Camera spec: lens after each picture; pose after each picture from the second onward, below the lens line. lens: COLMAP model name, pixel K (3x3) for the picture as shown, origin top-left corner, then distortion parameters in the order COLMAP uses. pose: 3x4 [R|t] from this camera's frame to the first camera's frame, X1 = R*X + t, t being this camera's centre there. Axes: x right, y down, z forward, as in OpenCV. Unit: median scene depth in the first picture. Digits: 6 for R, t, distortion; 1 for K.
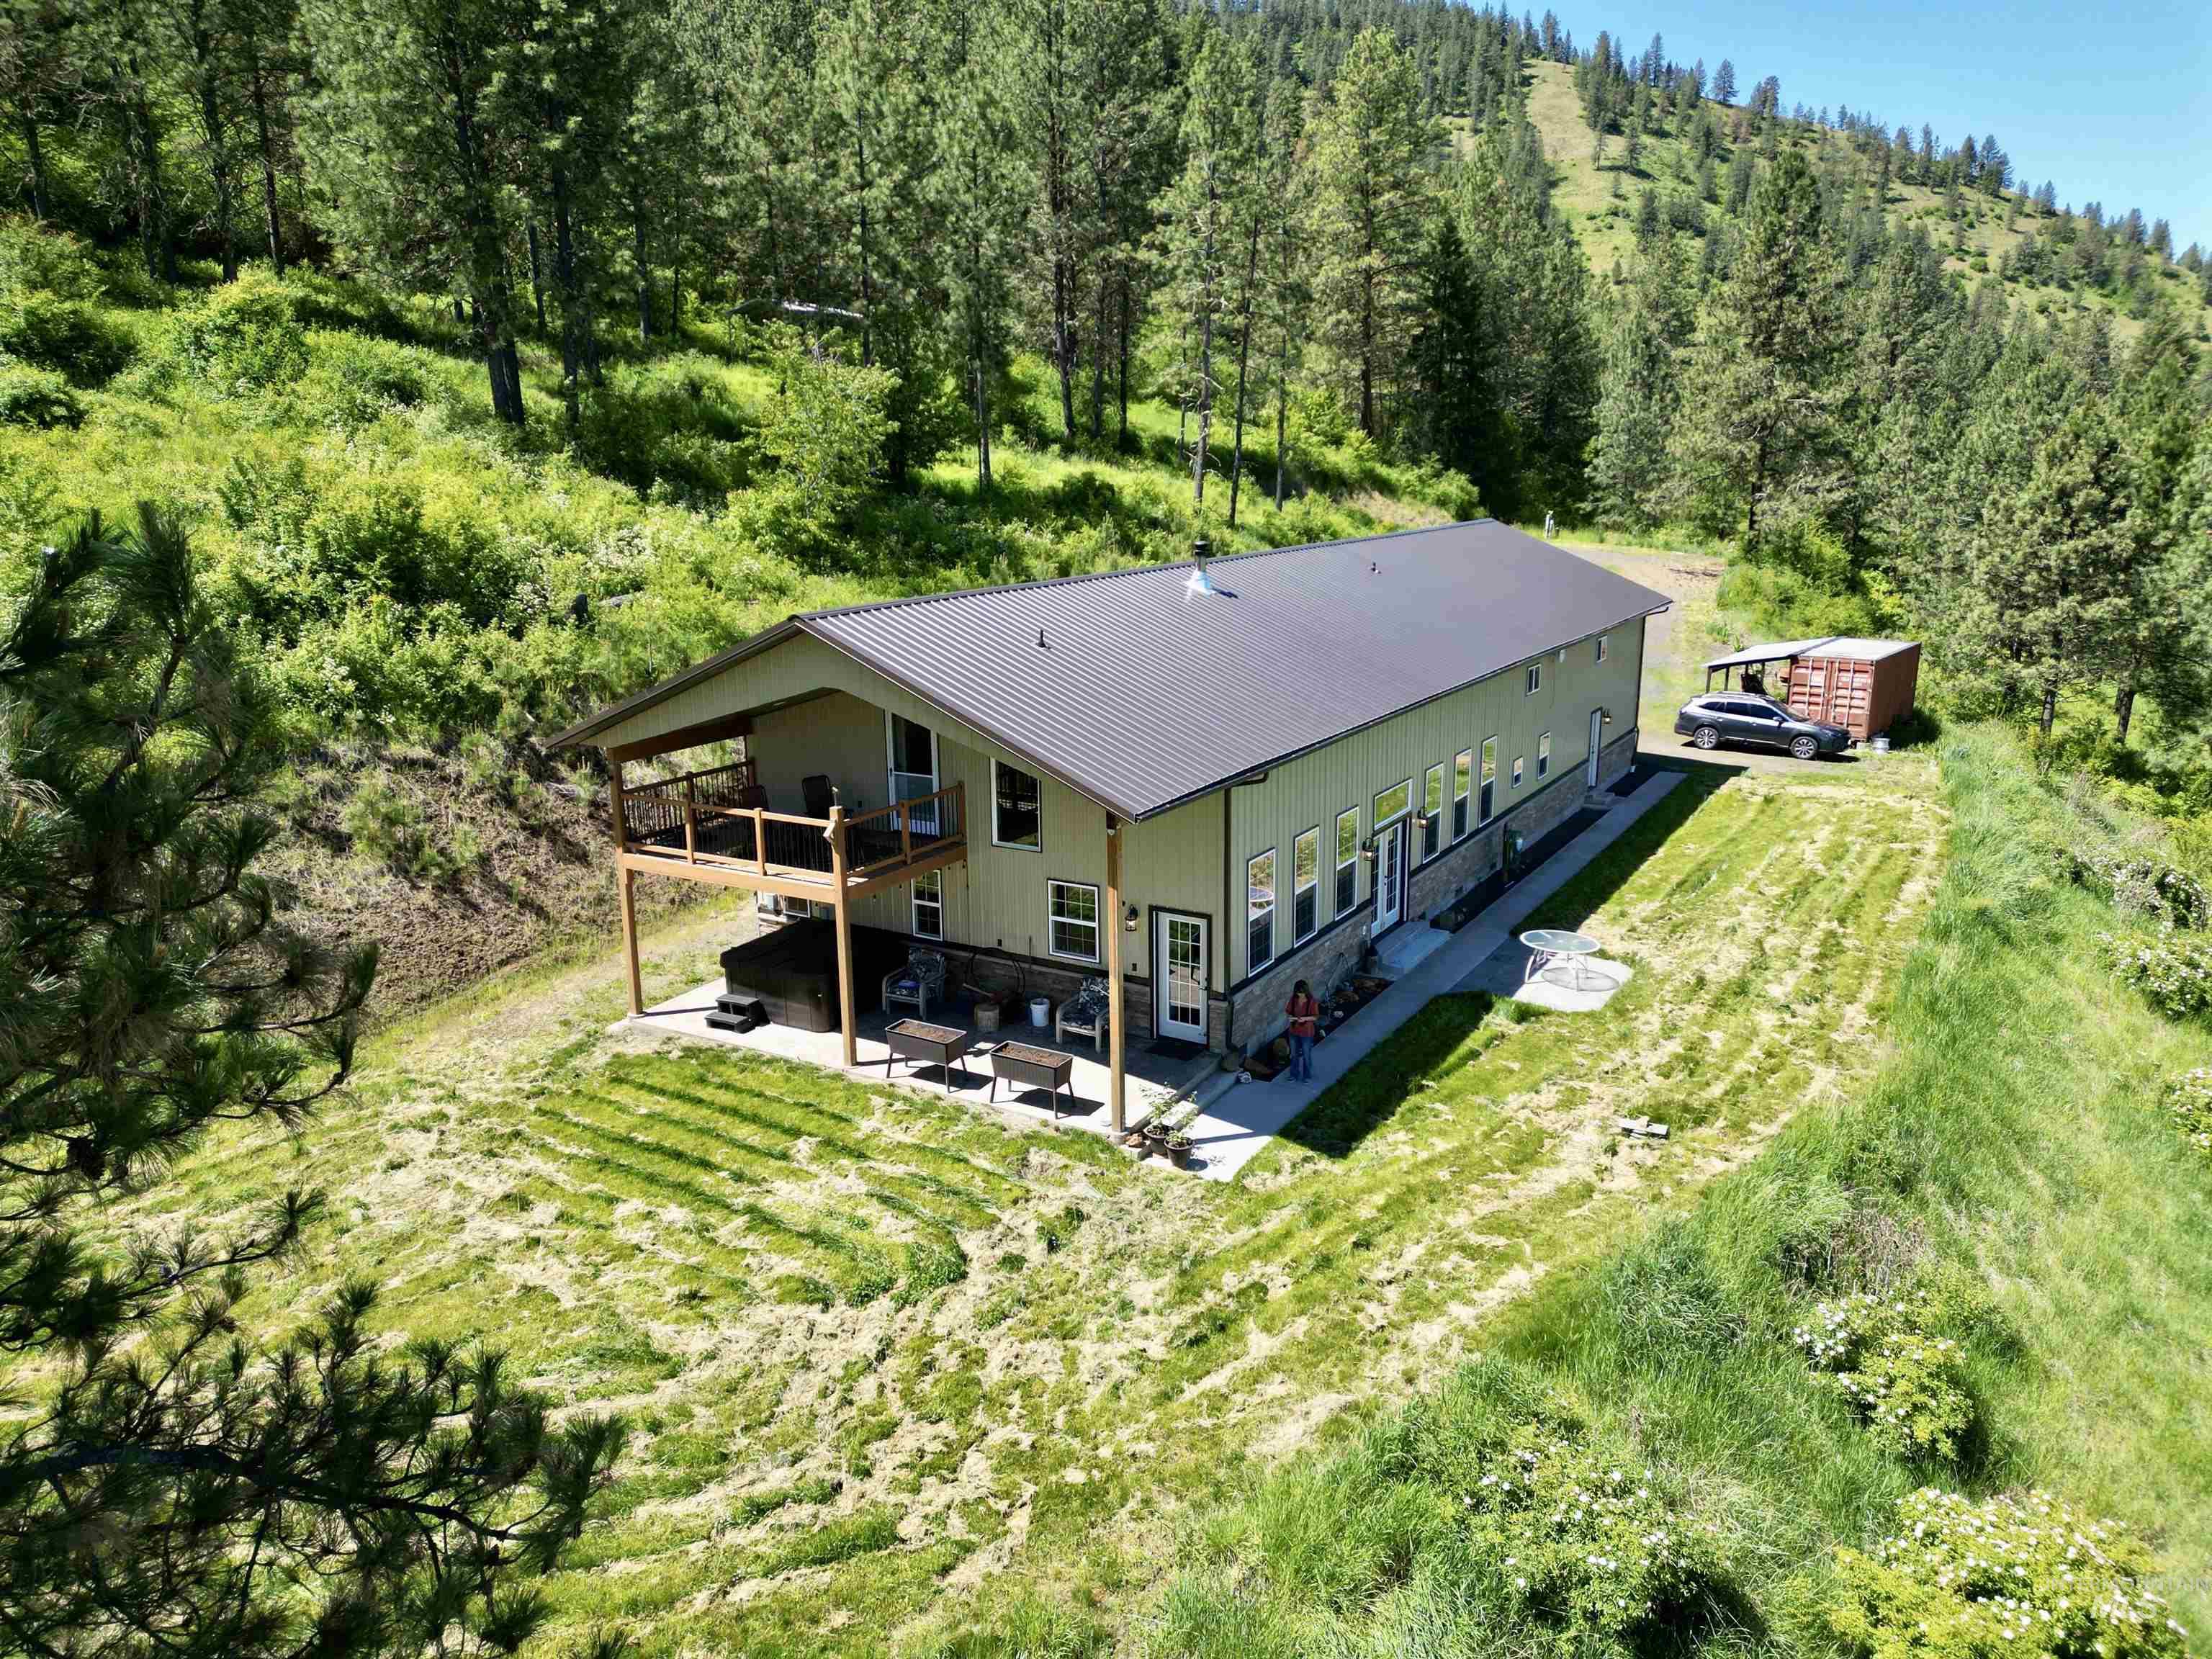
lens RADIAL K [[1544.1, 0, 1091.8], [0, 1544.1, 826.5], [0, 0, 1]] dist [0.087100, -0.095184]
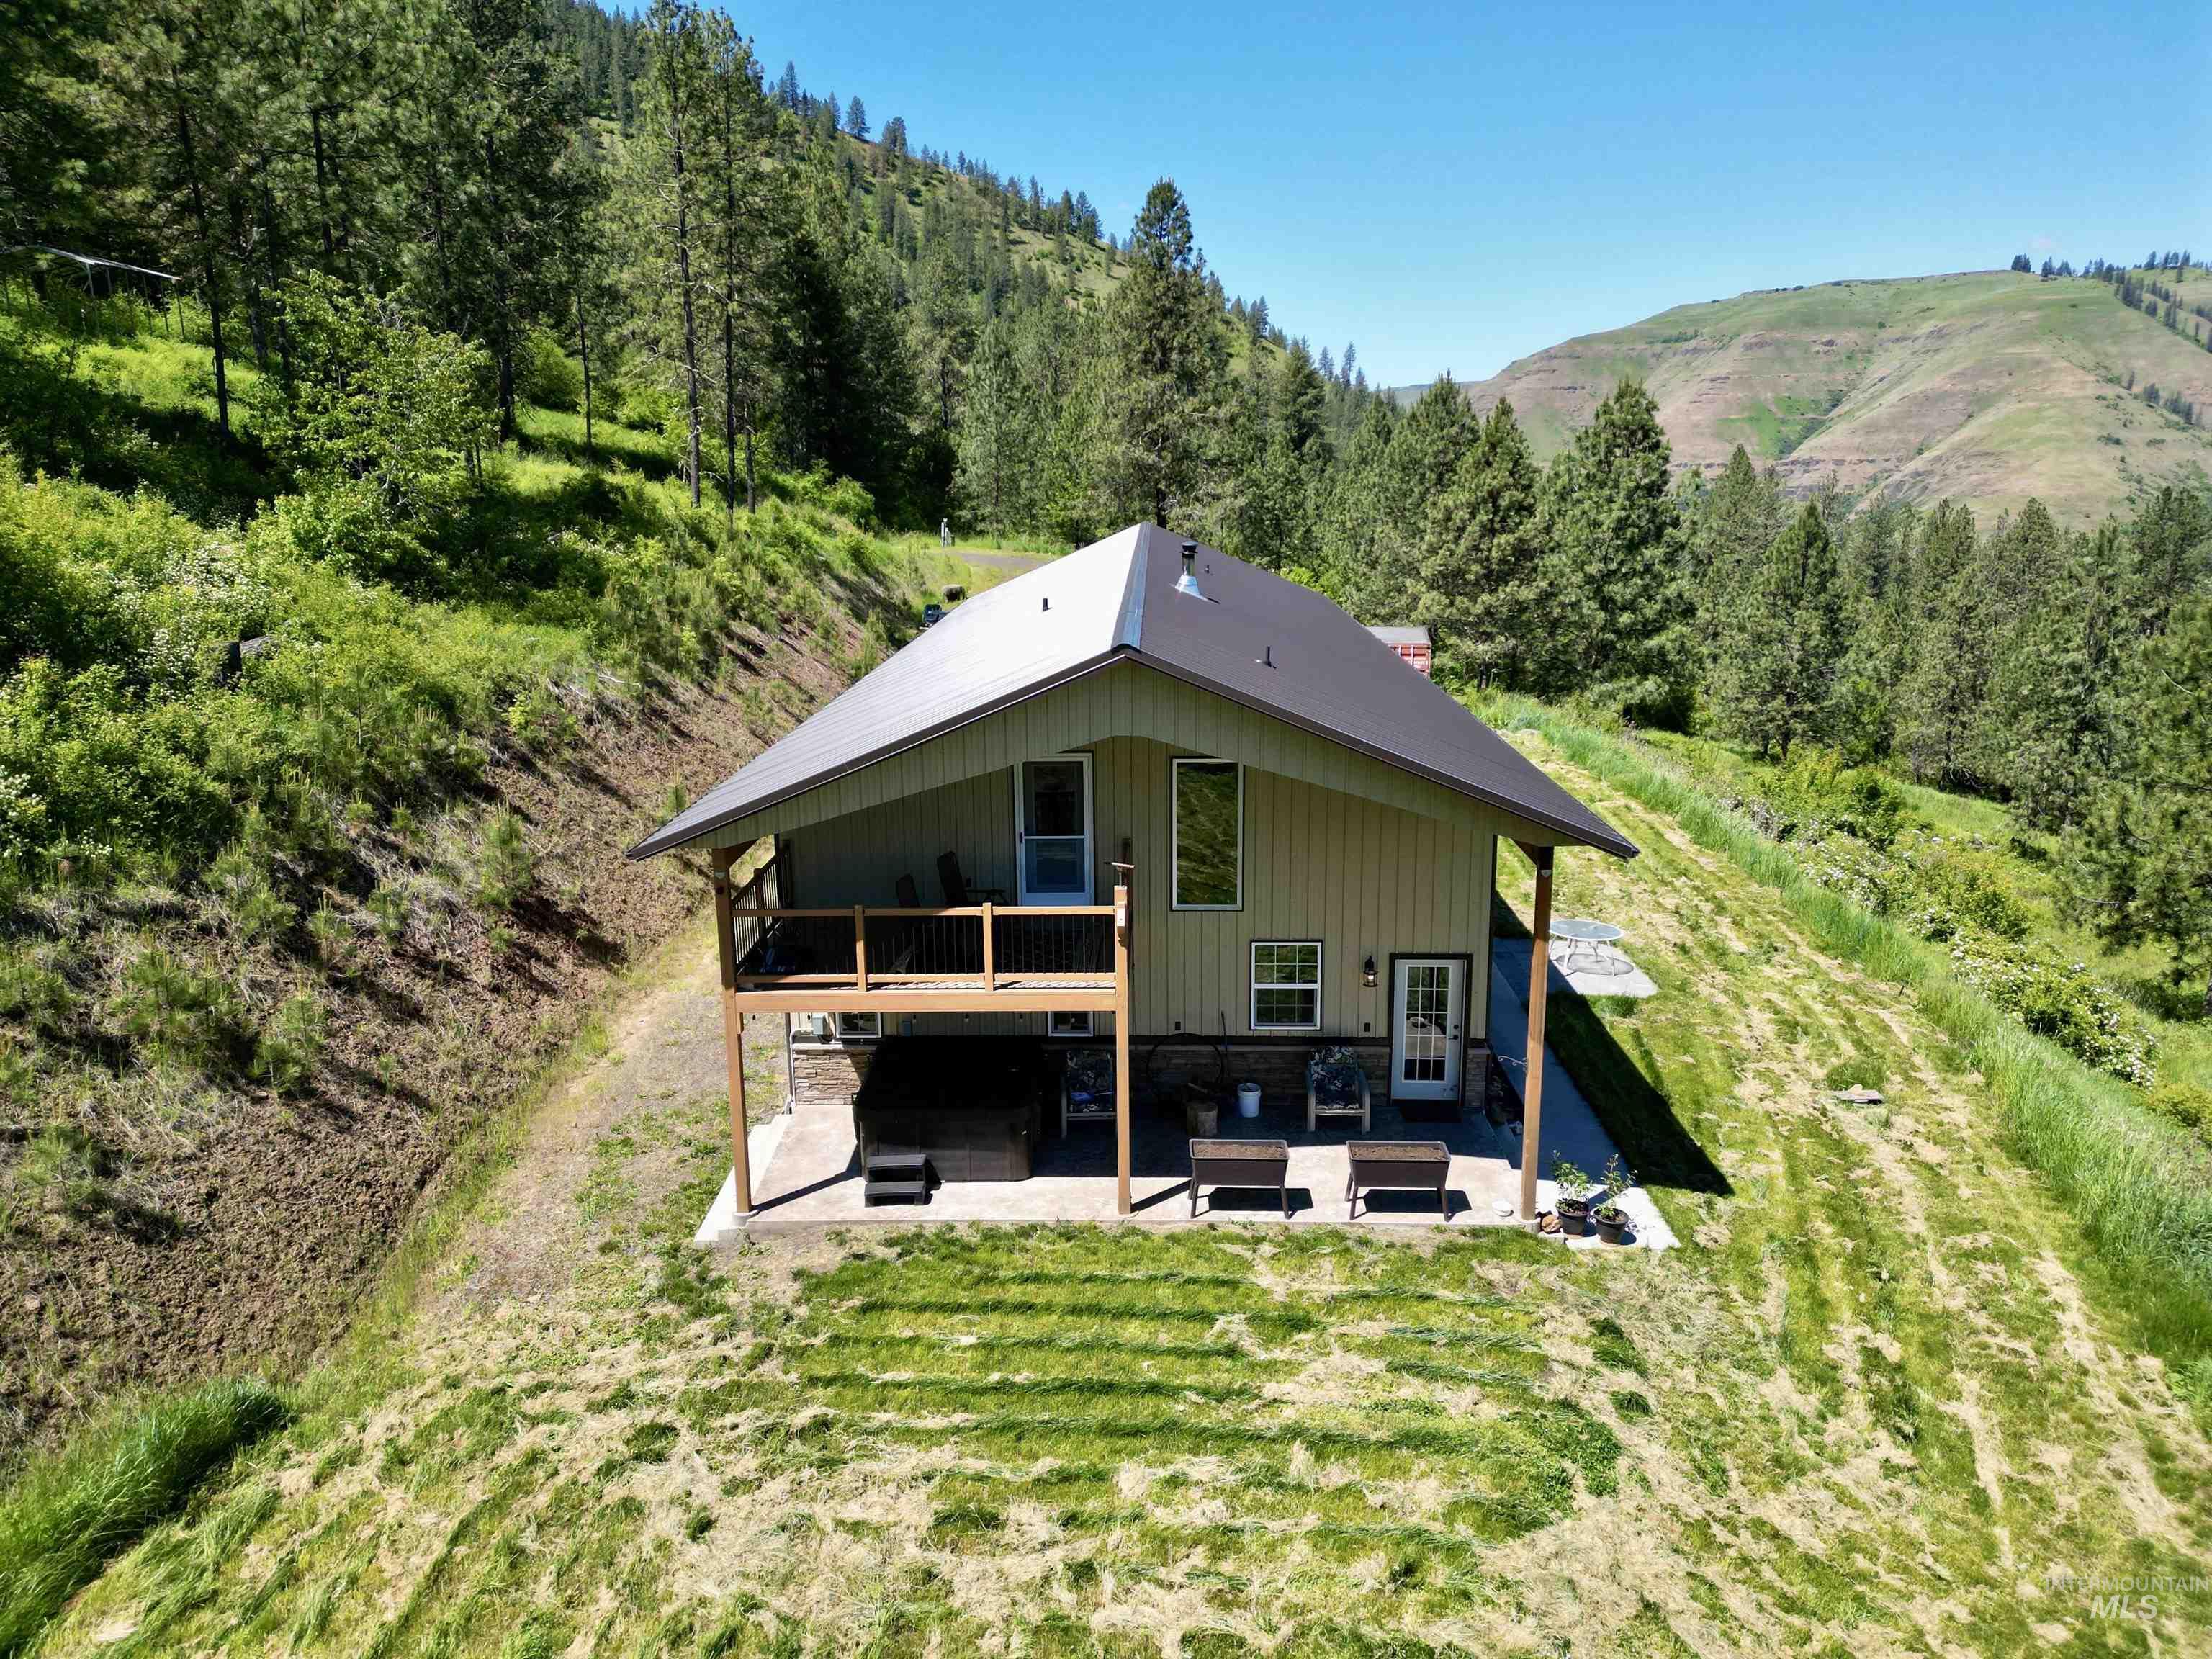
lens RADIAL K [[1544.1, 0, 1091.8], [0, 1544.1, 826.5], [0, 0, 1]] dist [0.087100, -0.095184]
pose [[0.869724, -0.111025, 0.480889, -0.476023], [0.114540, 0.993172, 0.022144, -0.053912], [-0.480064, 0.035822, 0.876502, 0.282147]]
